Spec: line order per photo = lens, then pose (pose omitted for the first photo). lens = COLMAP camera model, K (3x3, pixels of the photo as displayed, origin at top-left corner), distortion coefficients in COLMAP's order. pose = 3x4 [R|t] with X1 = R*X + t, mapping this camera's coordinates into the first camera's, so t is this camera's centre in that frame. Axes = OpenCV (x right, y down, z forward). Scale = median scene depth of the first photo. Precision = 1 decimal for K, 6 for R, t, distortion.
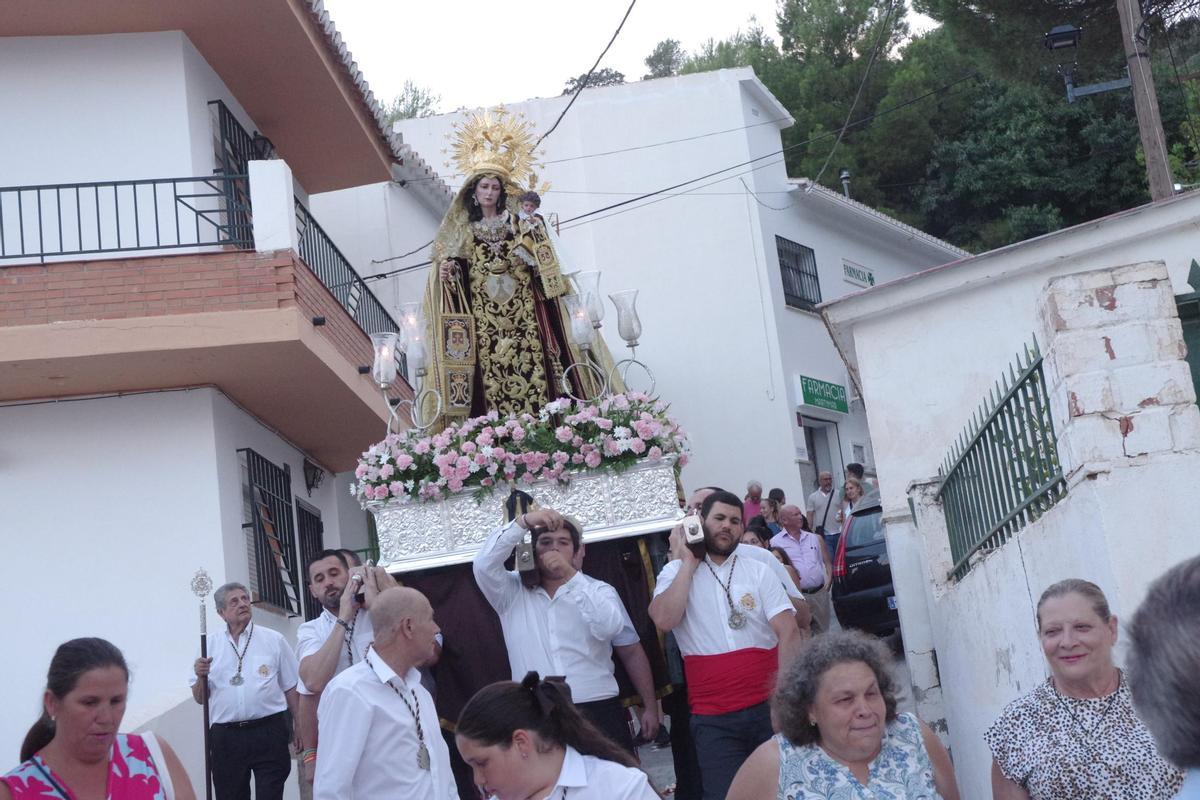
lens RADIAL K [[1625.5, 0, 600.0], [0, 1625.5, 400.0], [0, 0, 1]] dist [0.011904, 0.007993]
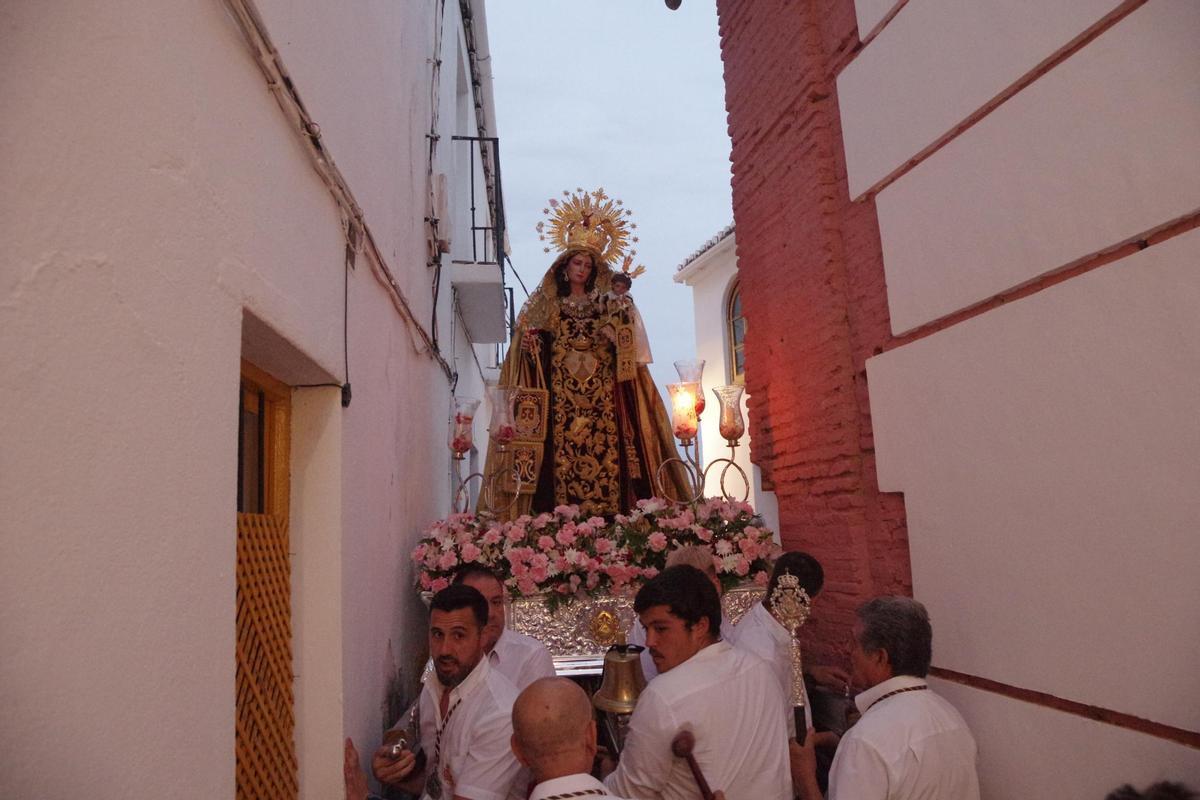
lens RADIAL K [[837.0, 0, 577.7], [0, 837.0, 425.2], [0, 0, 1]] dist [-0.172735, 0.000006]
pose [[0.992329, 0.118584, 0.034940, -0.077753], [-0.118366, 0.992936, -0.008225, -0.028450], [-0.035669, 0.004027, 0.999356, 0.495261]]
